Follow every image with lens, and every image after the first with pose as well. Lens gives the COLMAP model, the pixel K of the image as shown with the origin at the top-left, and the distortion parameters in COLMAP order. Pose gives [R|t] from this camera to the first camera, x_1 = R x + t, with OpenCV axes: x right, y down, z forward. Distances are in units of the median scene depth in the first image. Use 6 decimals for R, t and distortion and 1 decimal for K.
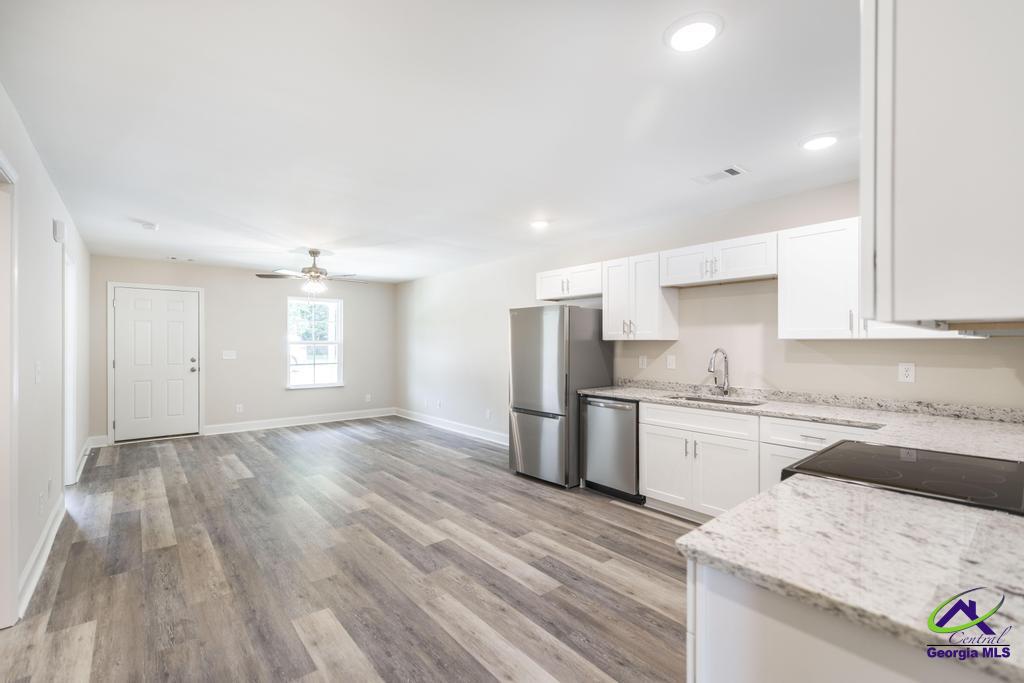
lens RADIAL K [[448.3, 0, 510.0], [0, 448.3, 344.4], [0, 0, 1]] dist [0.003932, -0.001838]
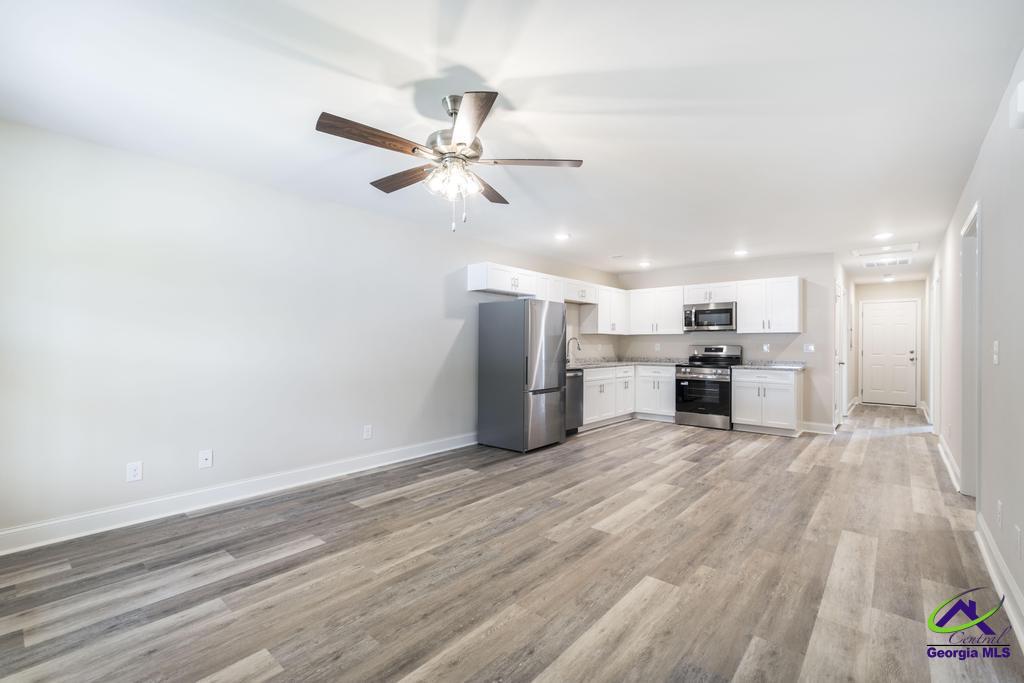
lens RADIAL K [[448.3, 0, 509.7], [0, 448.3, 343.4], [0, 0, 1]] dist [0.003932, -0.001838]
pose [[-0.160971, 0.000634, 0.986959, -0.891664], [-0.001610, 0.999998, -0.000905, 0.024751], [-0.986958, -0.001735, -0.160970, 1.051104]]
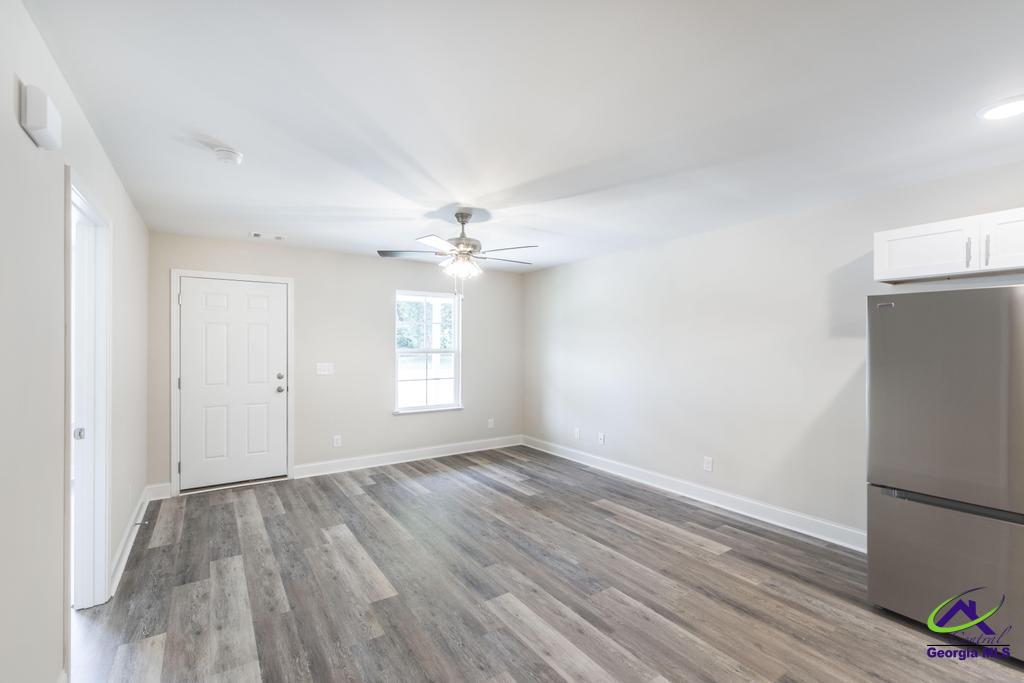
lens RADIAL K [[448.3, 0, 513.2], [0, 448.3, 344.7], [0, 0, 1]] dist [0.003932, -0.001838]
pose [[0.994827, -0.001568, -0.101575, -0.309860], [0.001213, 0.999993, -0.003557, -0.016985], [0.101580, 0.003415, 0.994822, 0.379576]]
